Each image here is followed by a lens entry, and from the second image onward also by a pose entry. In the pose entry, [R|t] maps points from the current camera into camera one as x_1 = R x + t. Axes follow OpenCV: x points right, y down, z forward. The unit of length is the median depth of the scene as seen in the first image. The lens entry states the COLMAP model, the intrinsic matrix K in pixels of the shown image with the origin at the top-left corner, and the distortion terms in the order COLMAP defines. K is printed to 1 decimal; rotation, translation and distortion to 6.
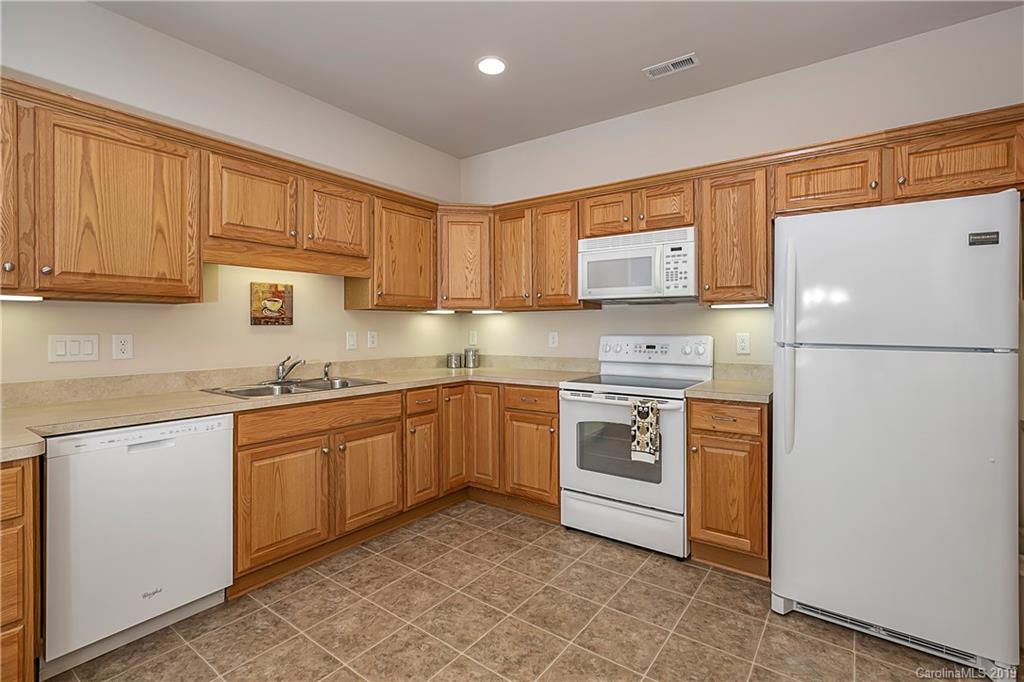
lens RADIAL K [[481.4, 0, 508.7], [0, 481.4, 325.8], [0, 0, 1]] dist [0.009041, 0.000661]
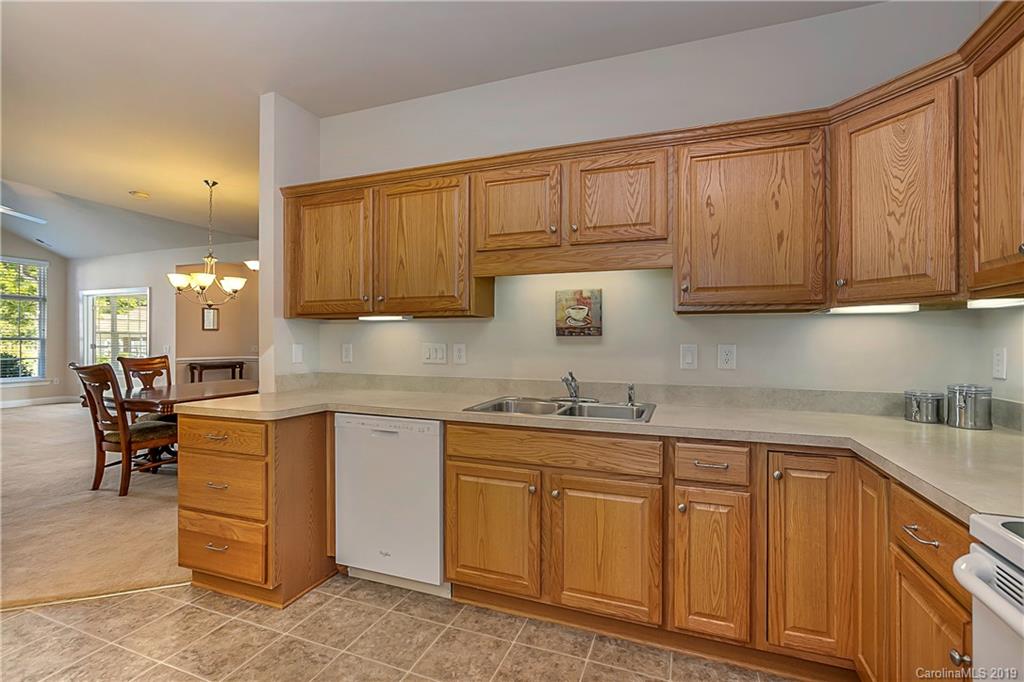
lens RADIAL K [[464.9, 0, 512.0], [0, 464.9, 341.0], [0, 0, 1]] dist [-0.014839, 0.000293]
pose [[0.271341, 0.003858, -0.962476, 0.326219], [-0.001143, 0.999993, 0.003686, 0.005278], [0.962483, 0.000100, 0.271343, 0.678231]]
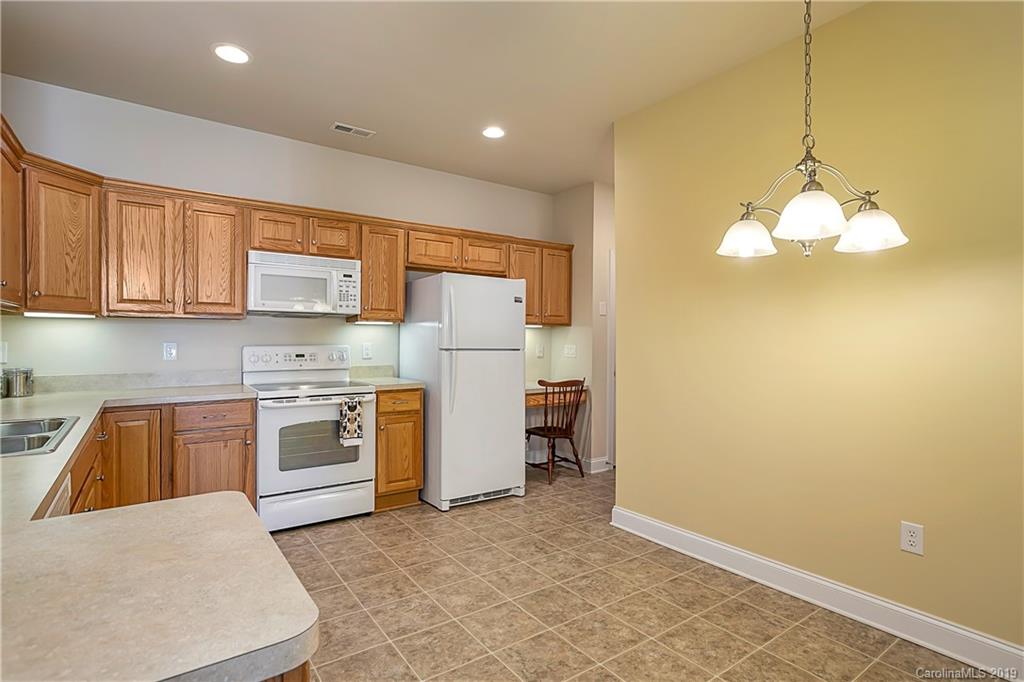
lens RADIAL K [[522.9, 0, 512.0], [0, 522.9, 341.0], [0, 0, 1]] dist [-0.000579, -0.000059]
pose [[0.317692, 0.000513, 0.948194, -0.806213], [-0.007238, 0.999972, 0.001885, 0.004058], [-0.948166, -0.007462, 0.317686, 0.163794]]
